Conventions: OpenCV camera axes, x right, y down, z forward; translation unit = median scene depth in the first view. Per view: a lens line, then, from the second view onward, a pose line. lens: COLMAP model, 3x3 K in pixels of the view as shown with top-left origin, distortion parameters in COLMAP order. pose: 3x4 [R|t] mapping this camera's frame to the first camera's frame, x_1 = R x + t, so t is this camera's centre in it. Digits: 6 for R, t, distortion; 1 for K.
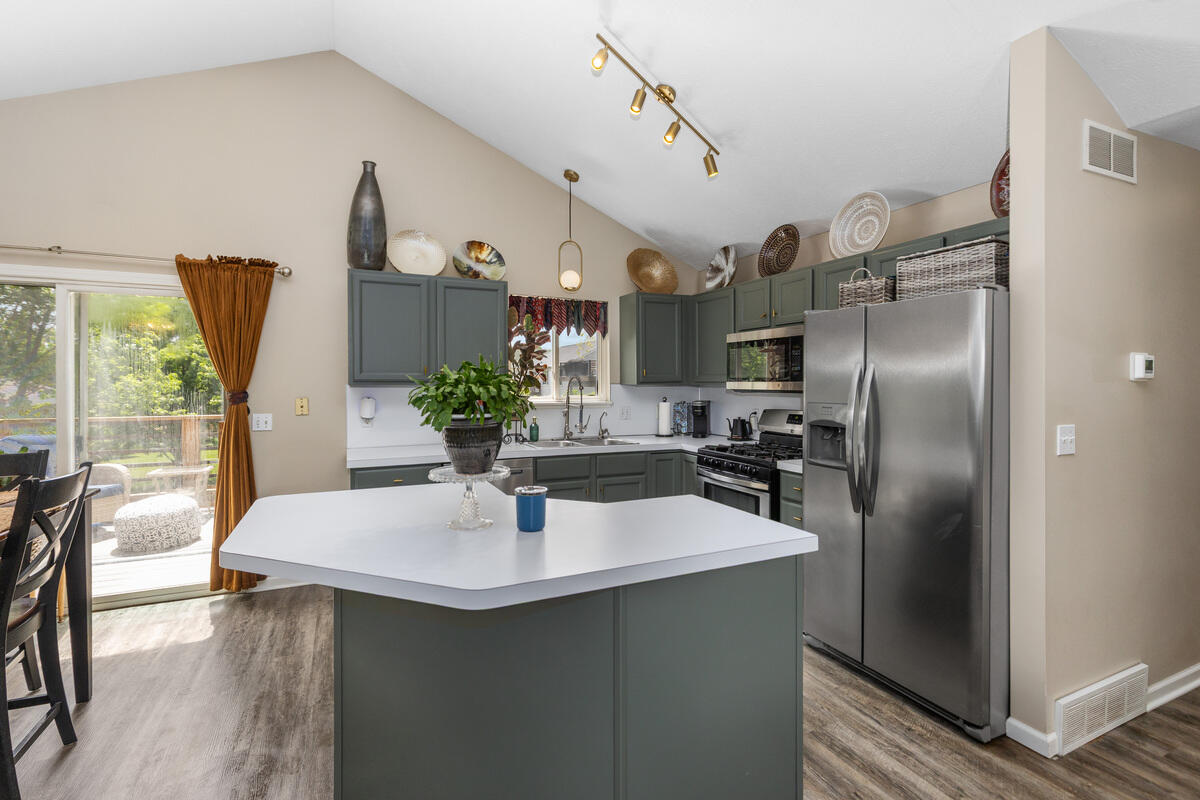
lens RADIAL K [[555.7, 0, 598.5], [0, 555.7, 385.4], [0, 0, 1]] dist [0.001008, 0.000588]
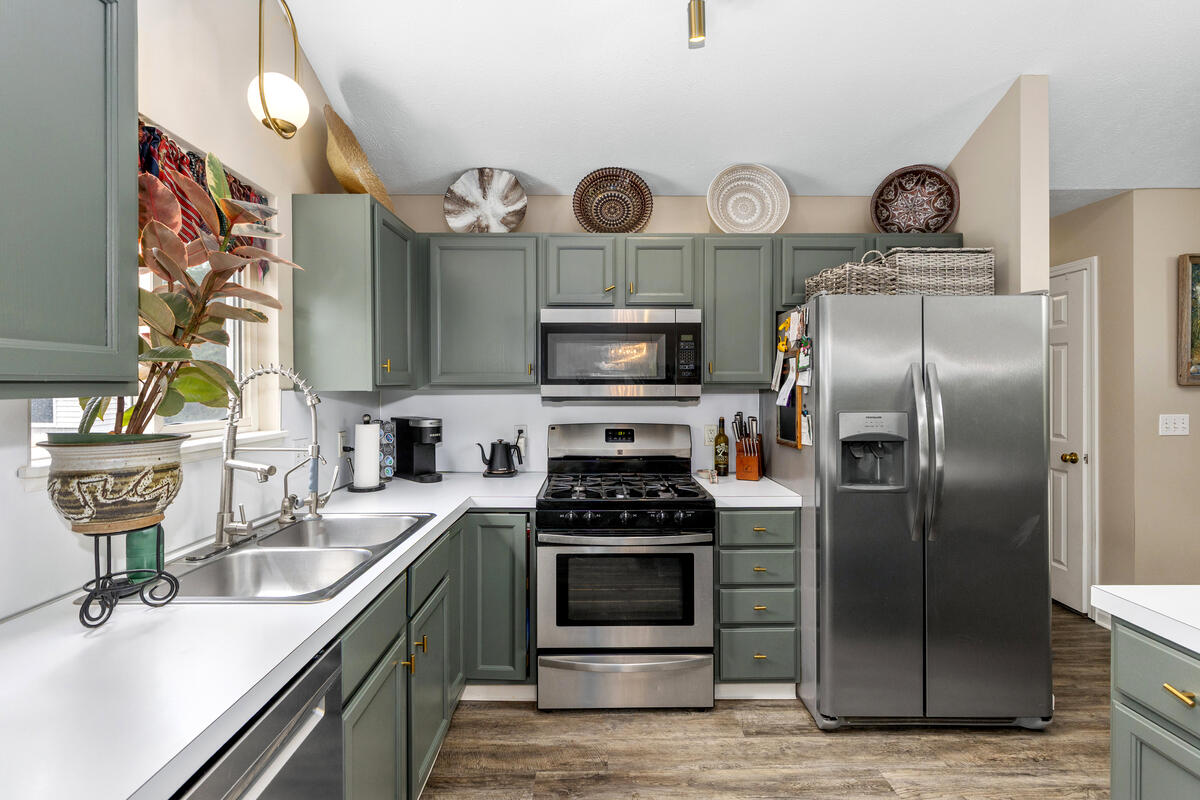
lens RADIAL K [[542.3, 0, 598.6], [0, 542.3, 389.4], [0, 0, 1]] dist [0.003799, -0.000271]
pose [[0.408893, -0.005721, 0.912564, -0.344981], [0.006644, 0.999973, 0.003292, -0.003897], [-0.912558, 0.004717, 0.408920, 0.793626]]
